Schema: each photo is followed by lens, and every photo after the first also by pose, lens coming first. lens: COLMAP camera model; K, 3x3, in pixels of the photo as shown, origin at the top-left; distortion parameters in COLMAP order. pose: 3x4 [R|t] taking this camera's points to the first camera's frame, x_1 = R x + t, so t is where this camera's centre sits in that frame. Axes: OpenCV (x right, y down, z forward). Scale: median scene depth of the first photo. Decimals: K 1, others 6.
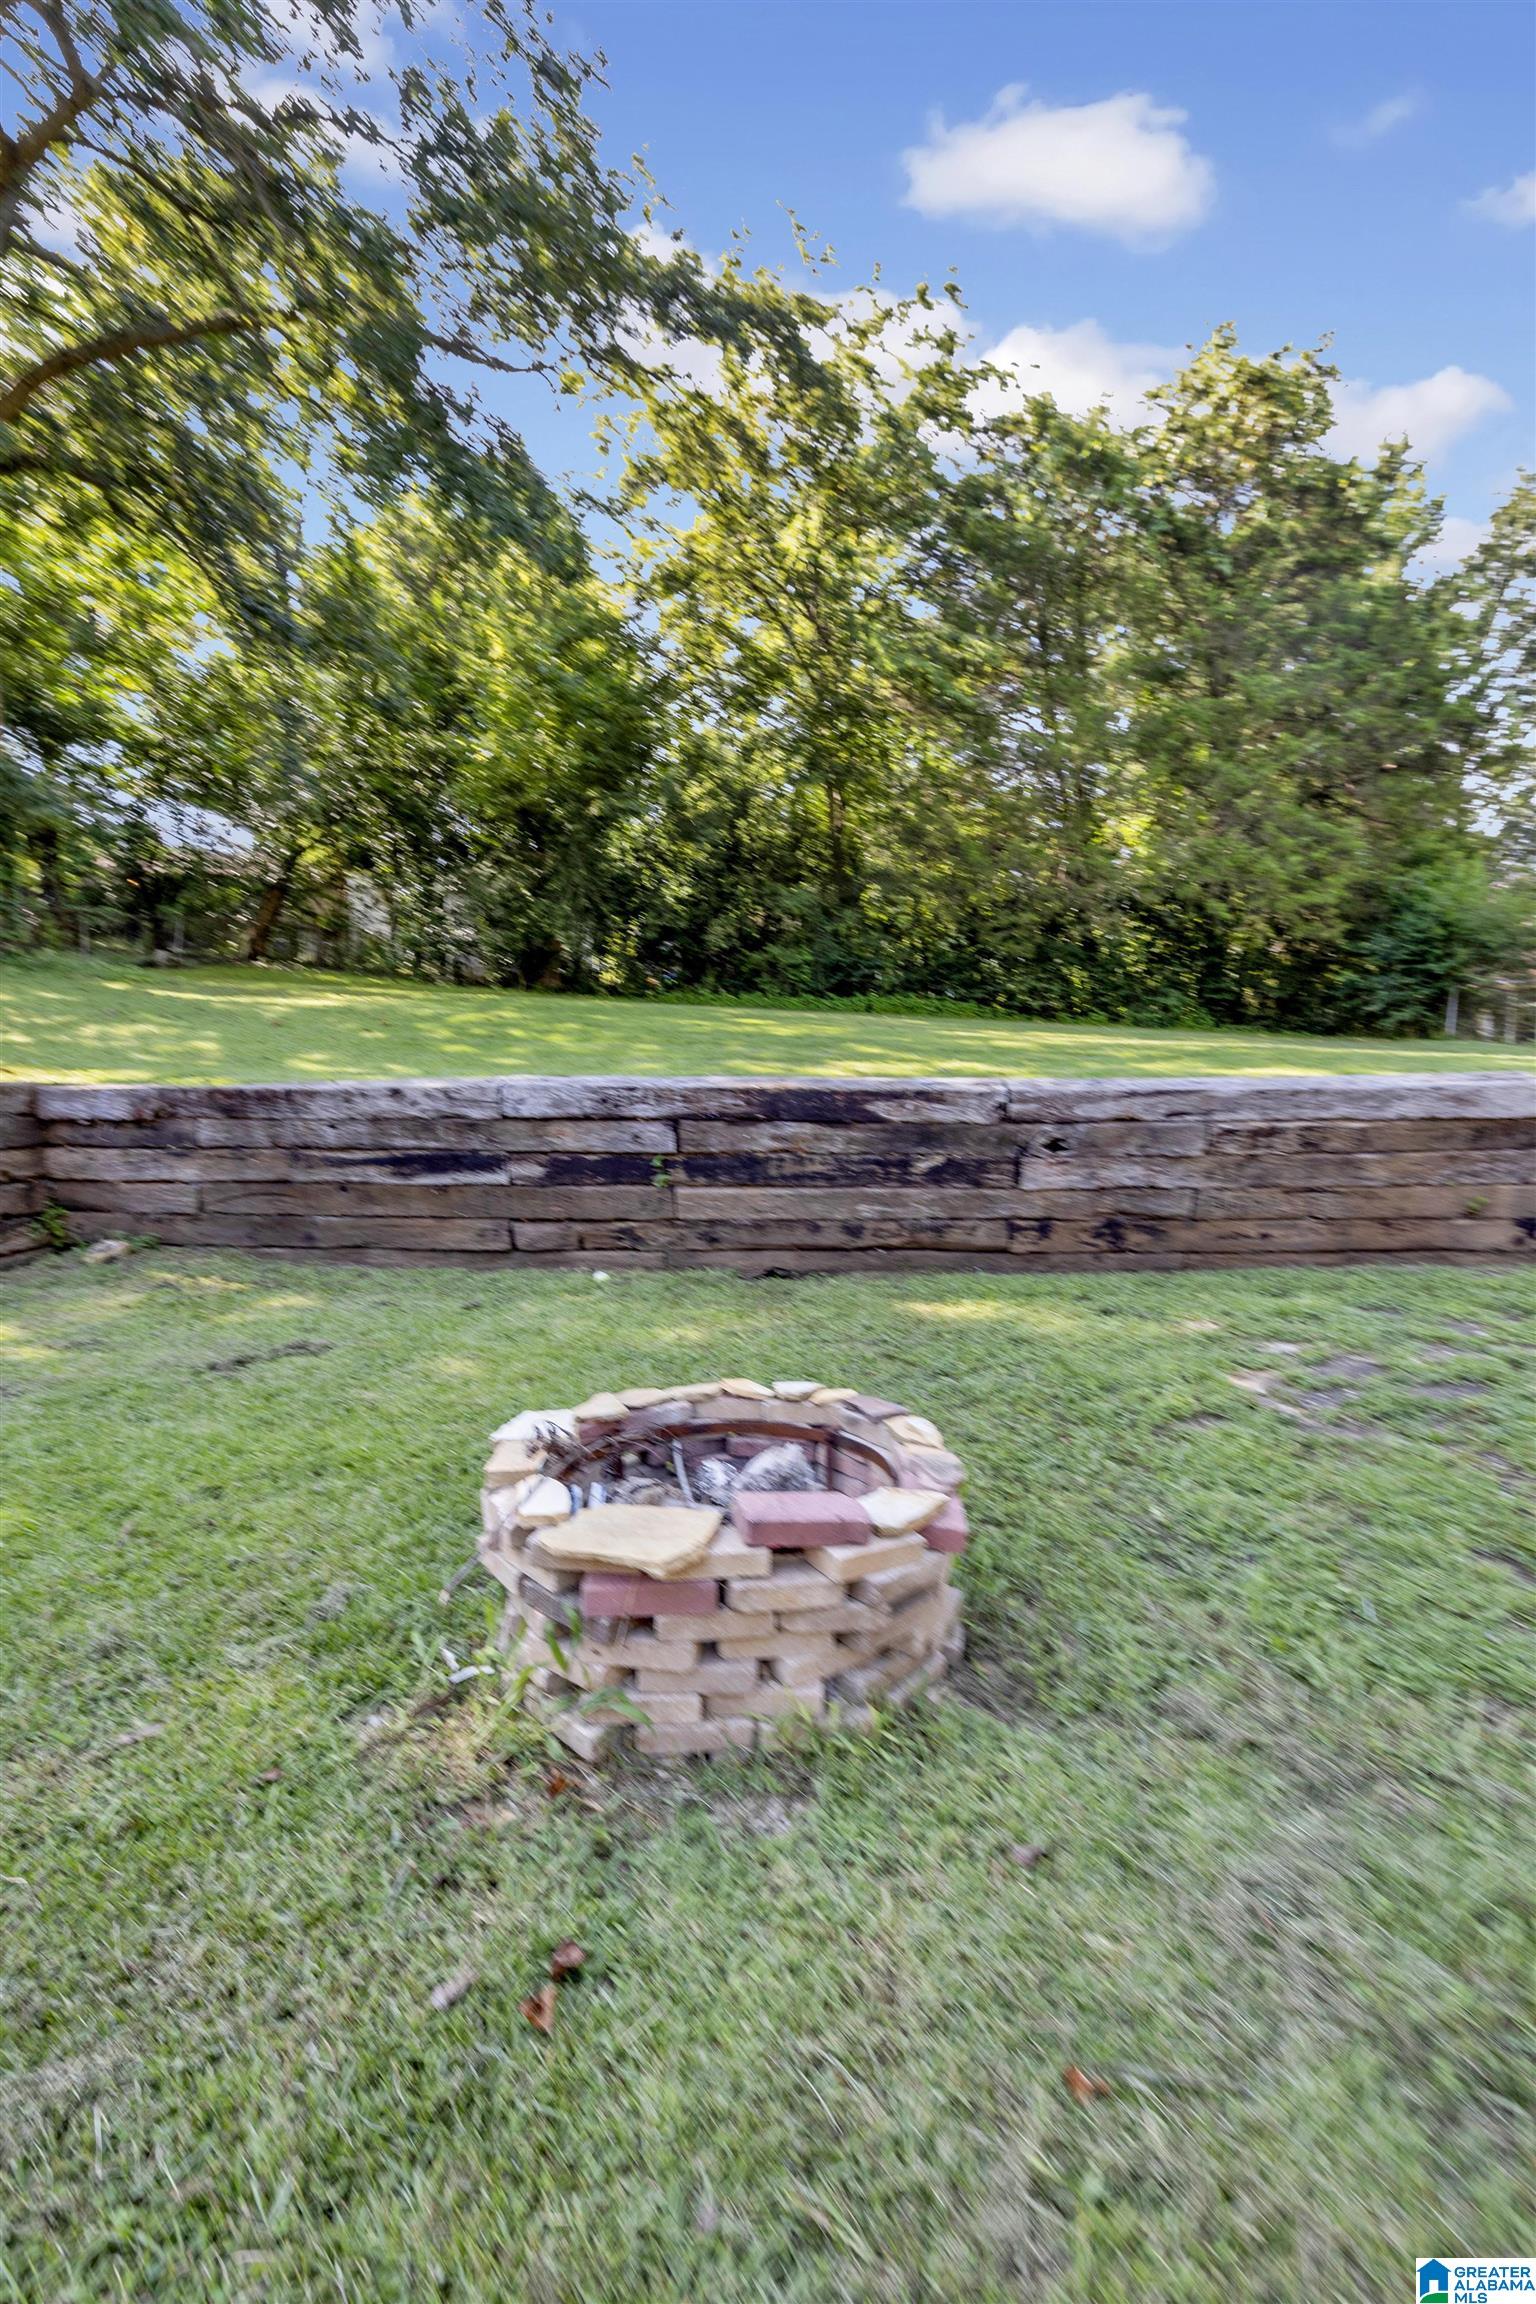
lens RADIAL K [[999.3, 0, 768.0], [0, 999.3, 1152.0], [0, 0, 1]] dist [0.001969, 0.000101]
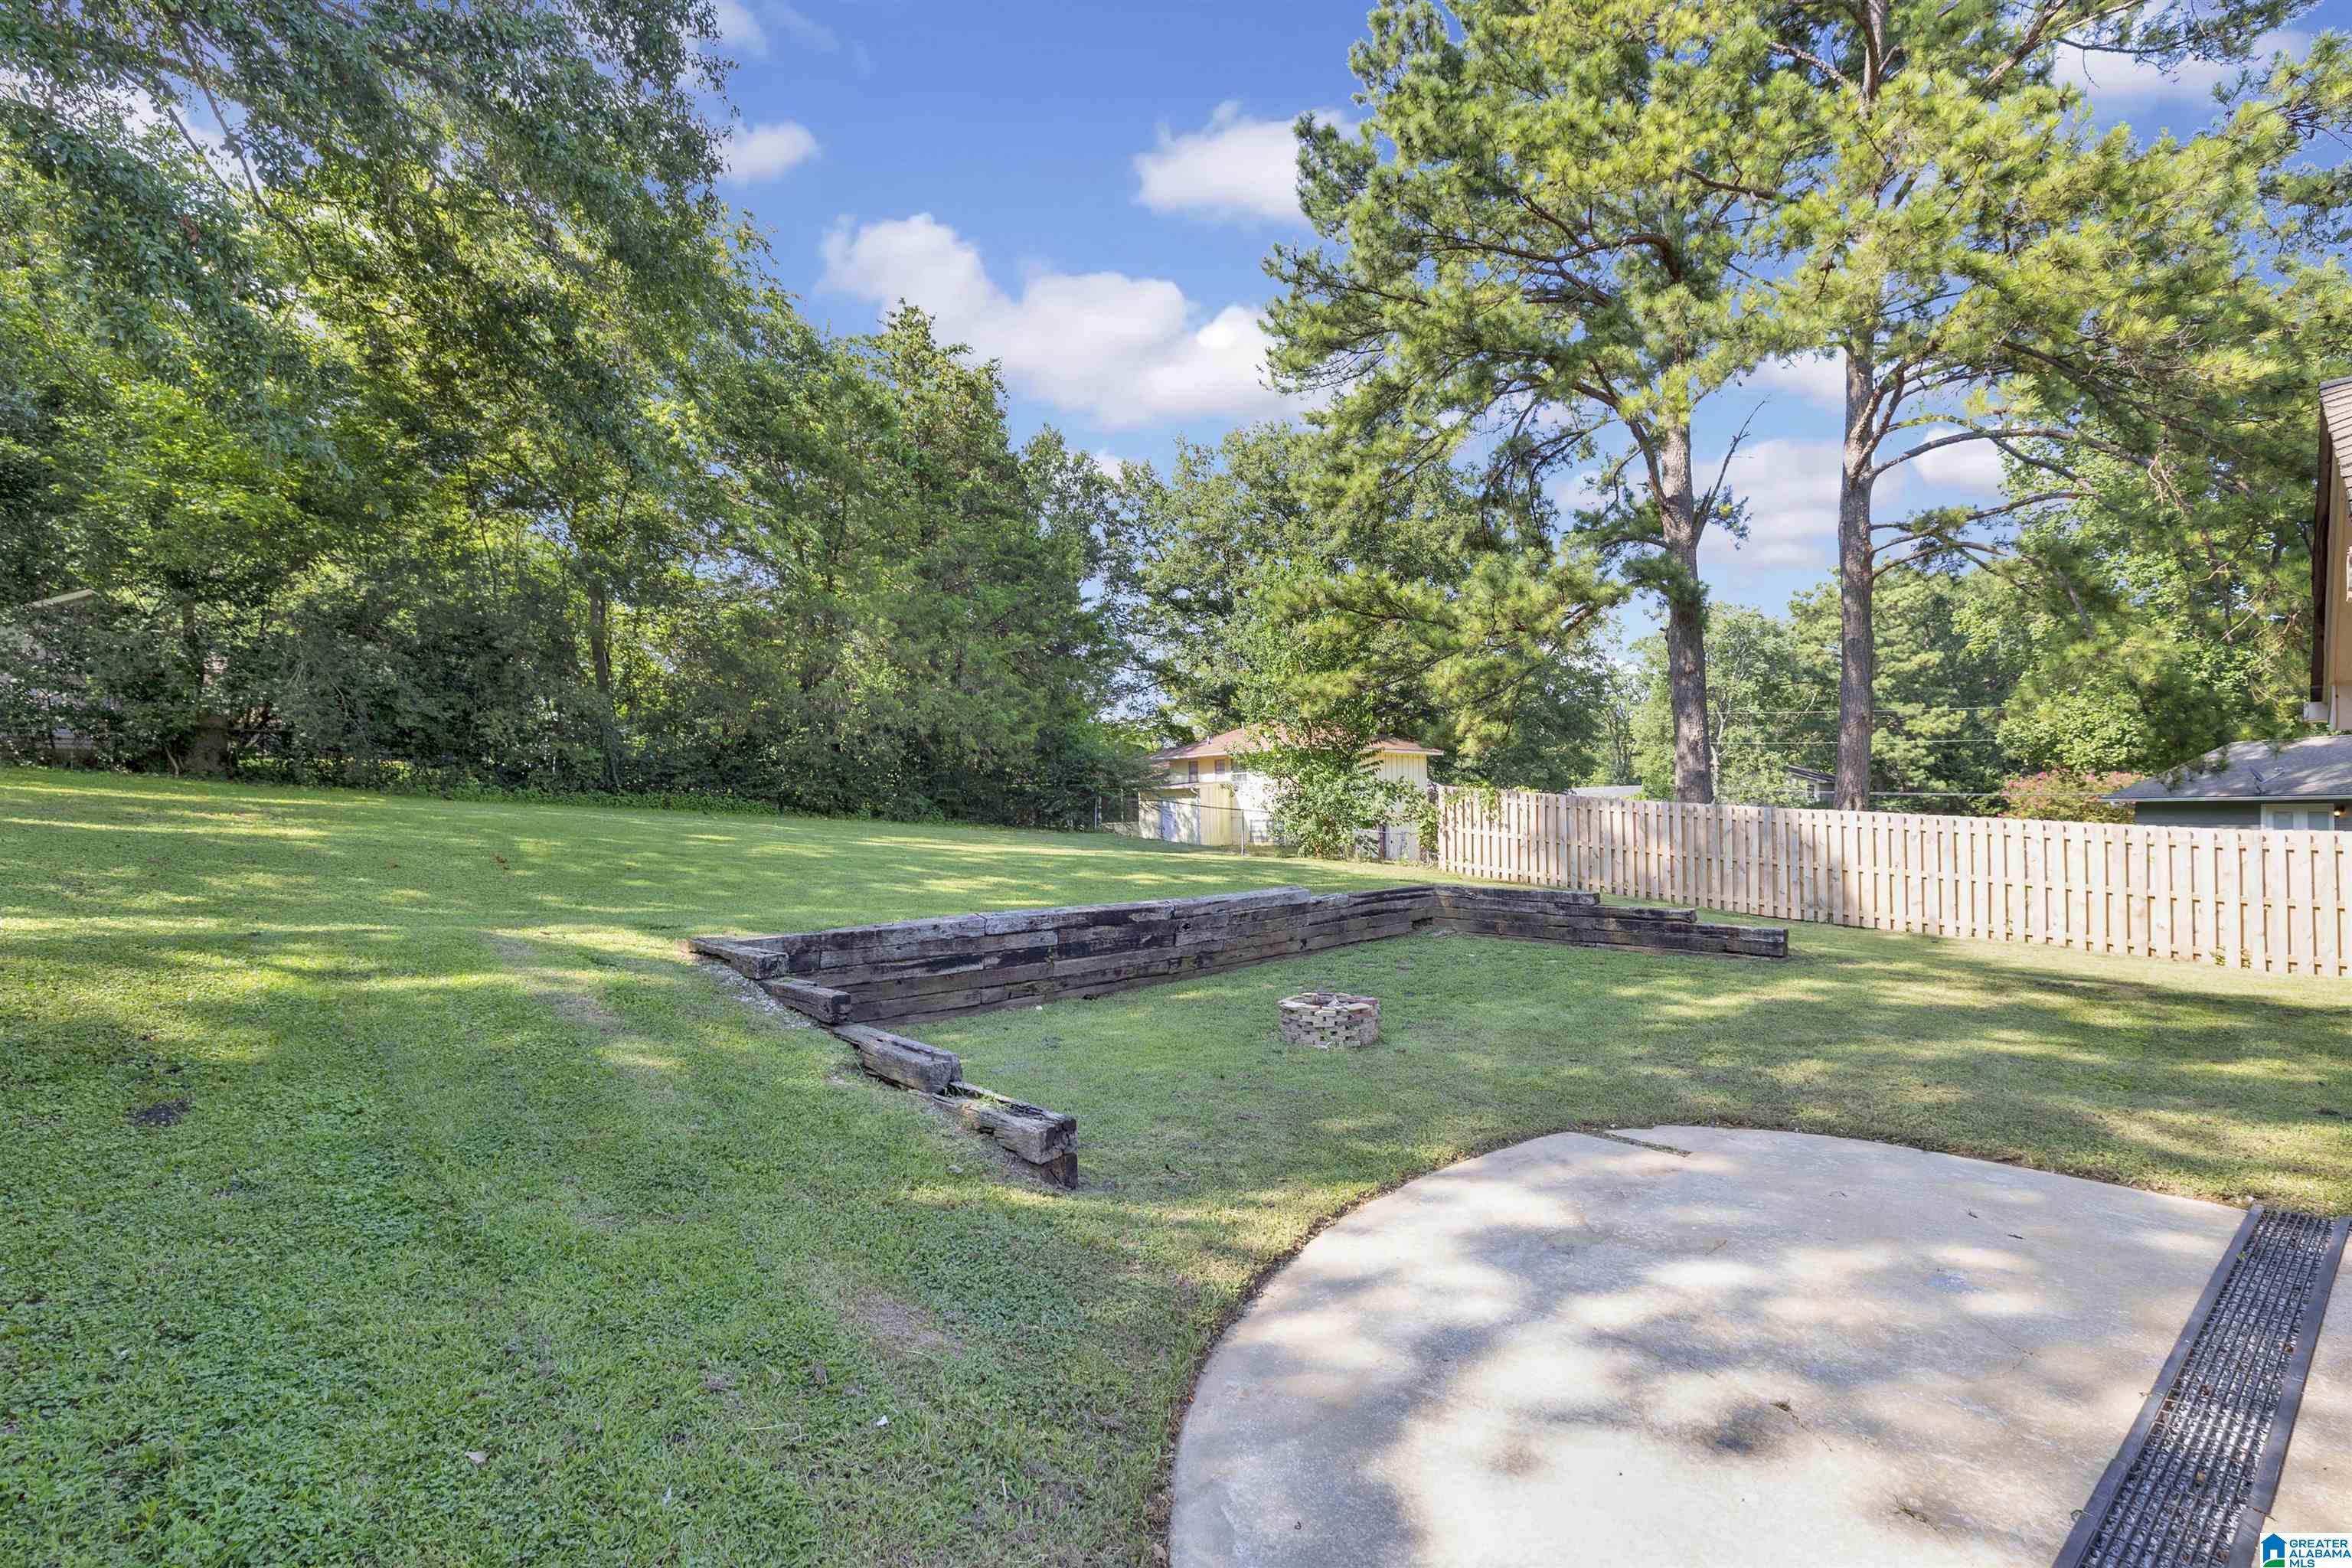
lens RADIAL K [[1029.6, 0, 1178.8], [0, 1029.6, 805.6], [0, 0, 1]] dist [0.002760, 0.000452]
pose [[0.681276, 0.003565, 0.732018, -1.464131], [0.069923, 0.995099, -0.069923, -0.117874], [-0.728679, 0.098822, 0.677688, -0.668418]]
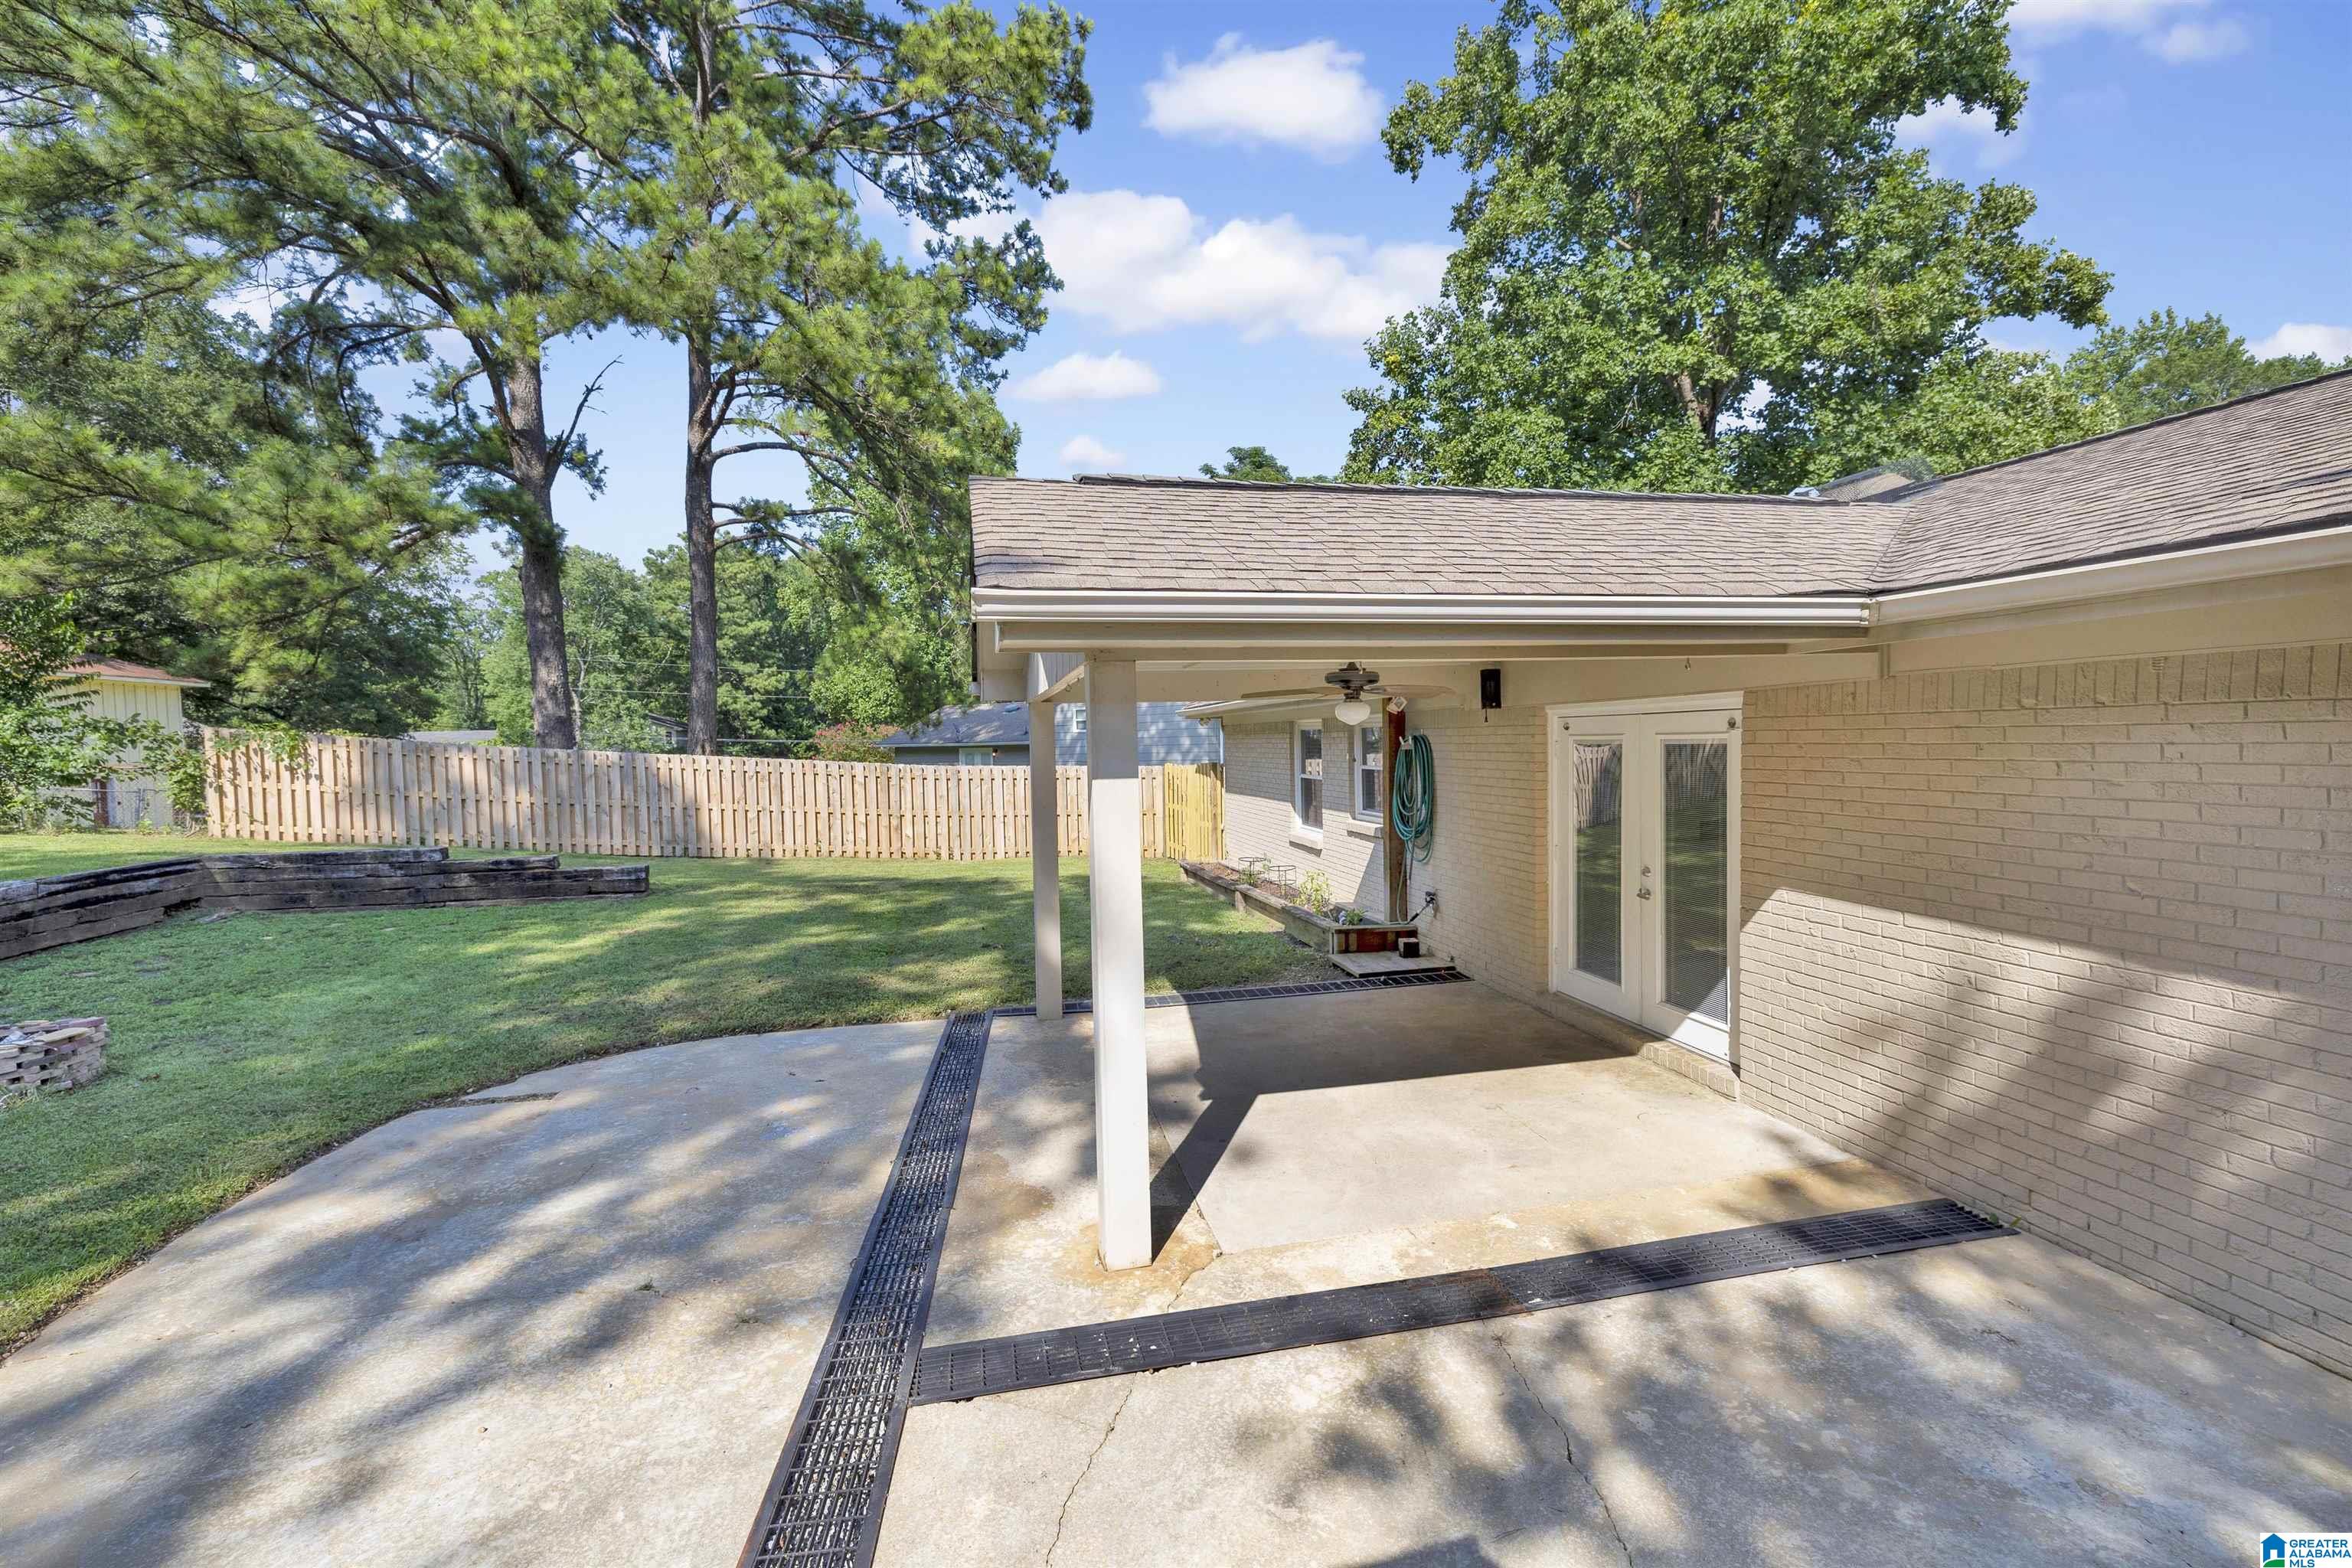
lens RADIAL K [[991.2, 0, 1176.0], [0, 991.2, 784.0], [0, 0, 1]] dist [0.000674, -0.000054]
pose [[-0.269173, -0.029763, 0.962632, -1.492308], [0.100874, 0.993153, 0.058913, -0.116562], [-0.957795, 0.112962, -0.264327, -0.681826]]
